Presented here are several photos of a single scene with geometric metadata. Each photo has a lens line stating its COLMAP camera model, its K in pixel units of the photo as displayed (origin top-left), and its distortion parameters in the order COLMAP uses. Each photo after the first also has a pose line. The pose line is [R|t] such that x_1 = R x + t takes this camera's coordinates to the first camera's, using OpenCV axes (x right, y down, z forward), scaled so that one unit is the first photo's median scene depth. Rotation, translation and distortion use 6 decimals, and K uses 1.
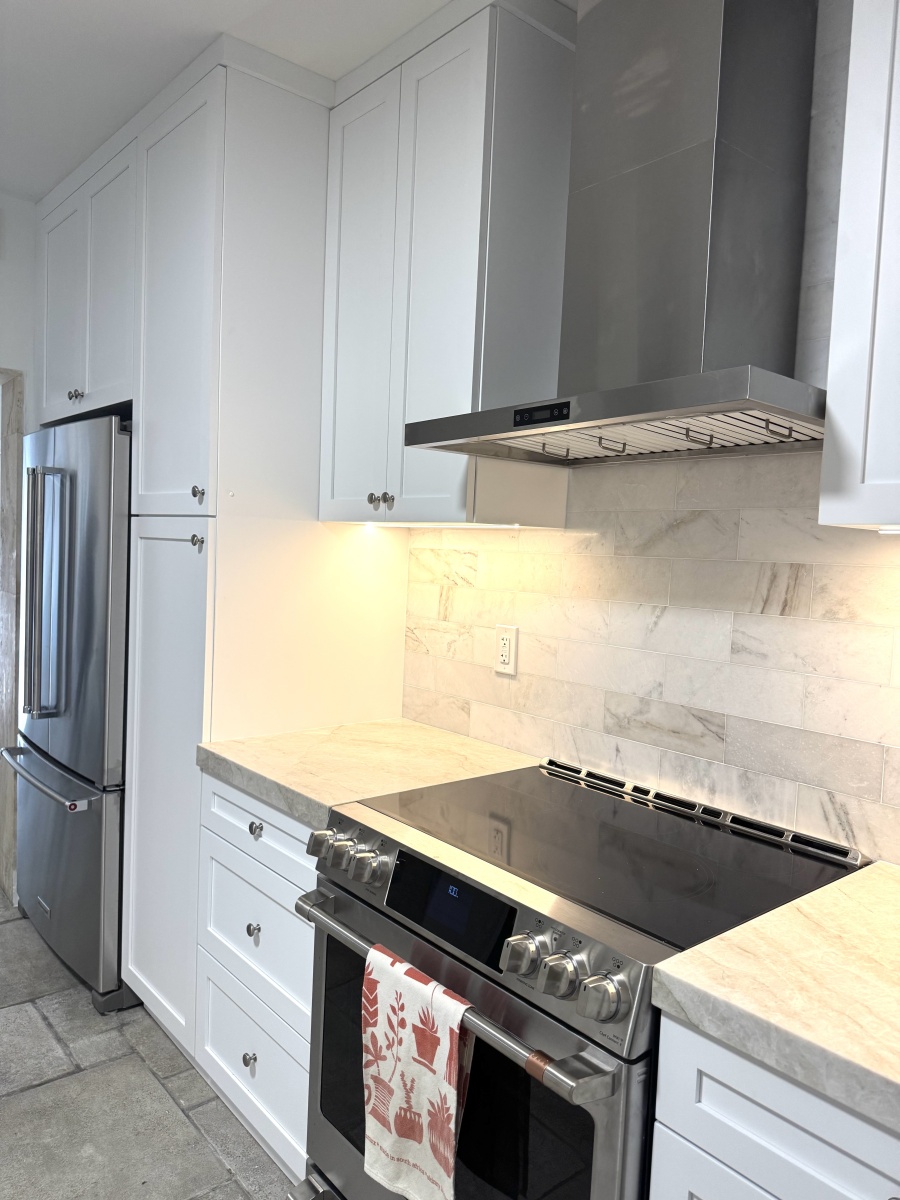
lens RADIAL K [[829.0, 0, 471.5], [0, 829.0, 622.0], [0, 0, 1]] dist [0.032863, -0.045444]
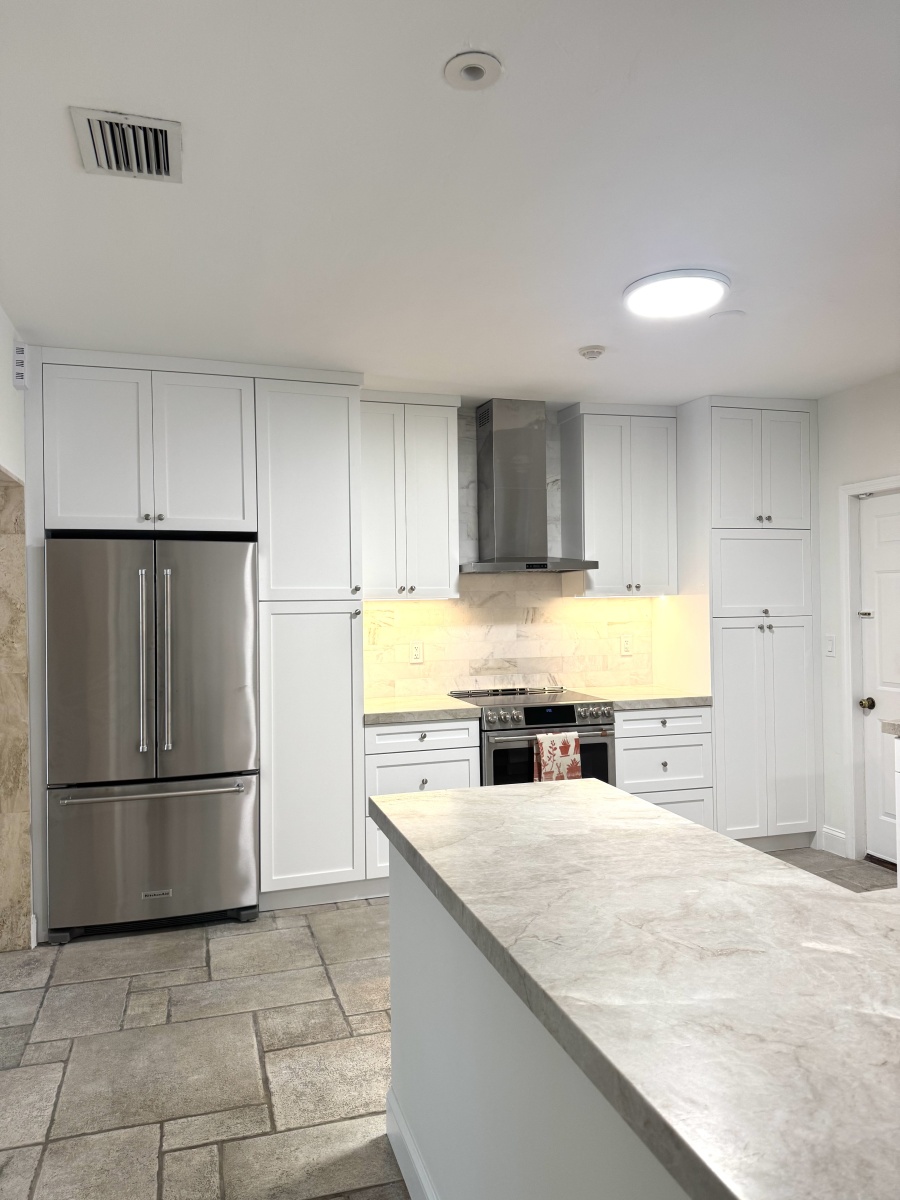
lens RADIAL K [[829.0, 0, 448.2], [0, 829.0, 611.9], [0, 0, 1]] dist [0.032863, -0.045444]
pose [[0.413313, -0.069168, 0.907958, -2.477506], [0.110596, 0.993542, 0.025343, -0.156586], [-0.903848, 0.089942, 0.418294, -0.052875]]
